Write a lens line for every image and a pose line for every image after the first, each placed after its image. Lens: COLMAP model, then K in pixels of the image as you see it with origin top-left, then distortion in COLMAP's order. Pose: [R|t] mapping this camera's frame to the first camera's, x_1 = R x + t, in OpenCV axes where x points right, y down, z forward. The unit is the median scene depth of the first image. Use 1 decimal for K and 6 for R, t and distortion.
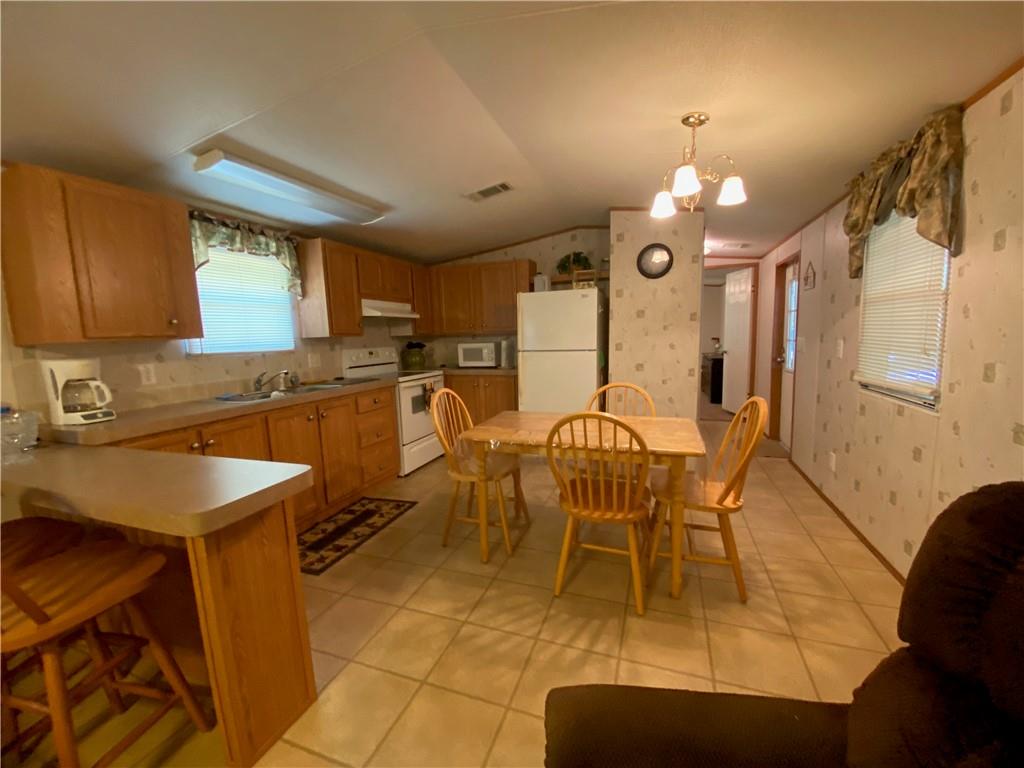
lens RADIAL K [[417.6, 0, 512.1], [0, 417.6, 387.8], [0, 0, 1]] dist [-0.026241, -0.000767]
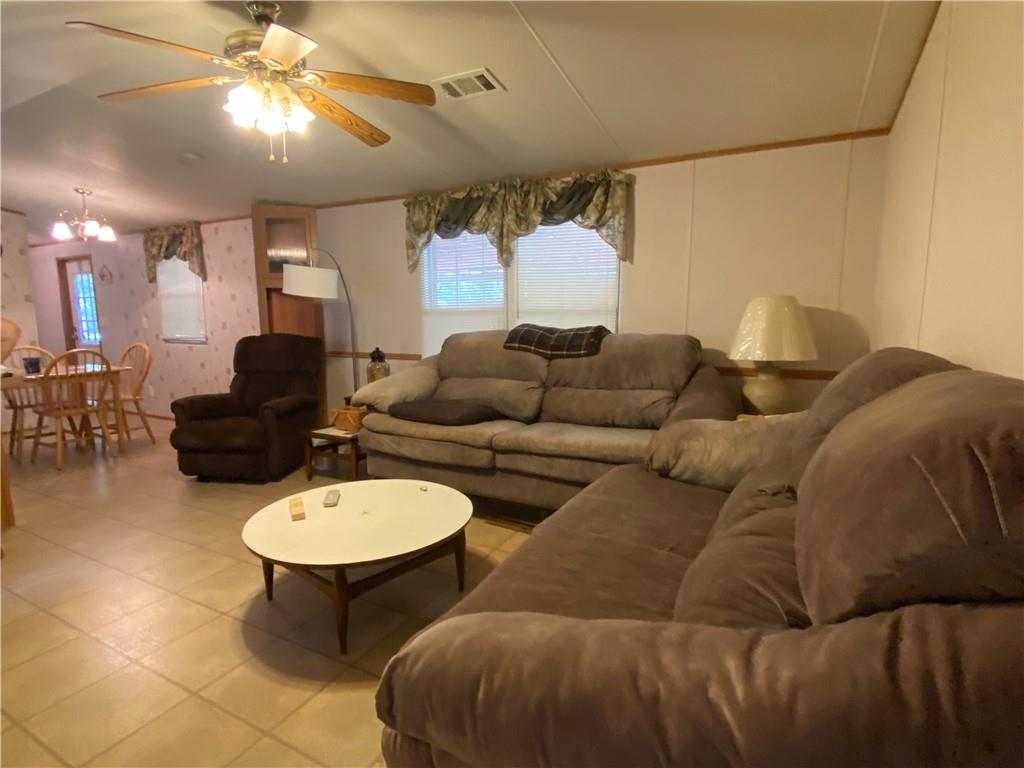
lens RADIAL K [[519.4, 0, 511.3], [0, 519.4, 383.5], [0, 0, 1]] dist [0.002447, 0.000182]
pose [[0.111014, -0.107539, 0.987983, -1.796167], [0.128128, 0.987380, 0.093076, 0.226006], [-0.985525, 0.116256, 0.123391, -1.110936]]
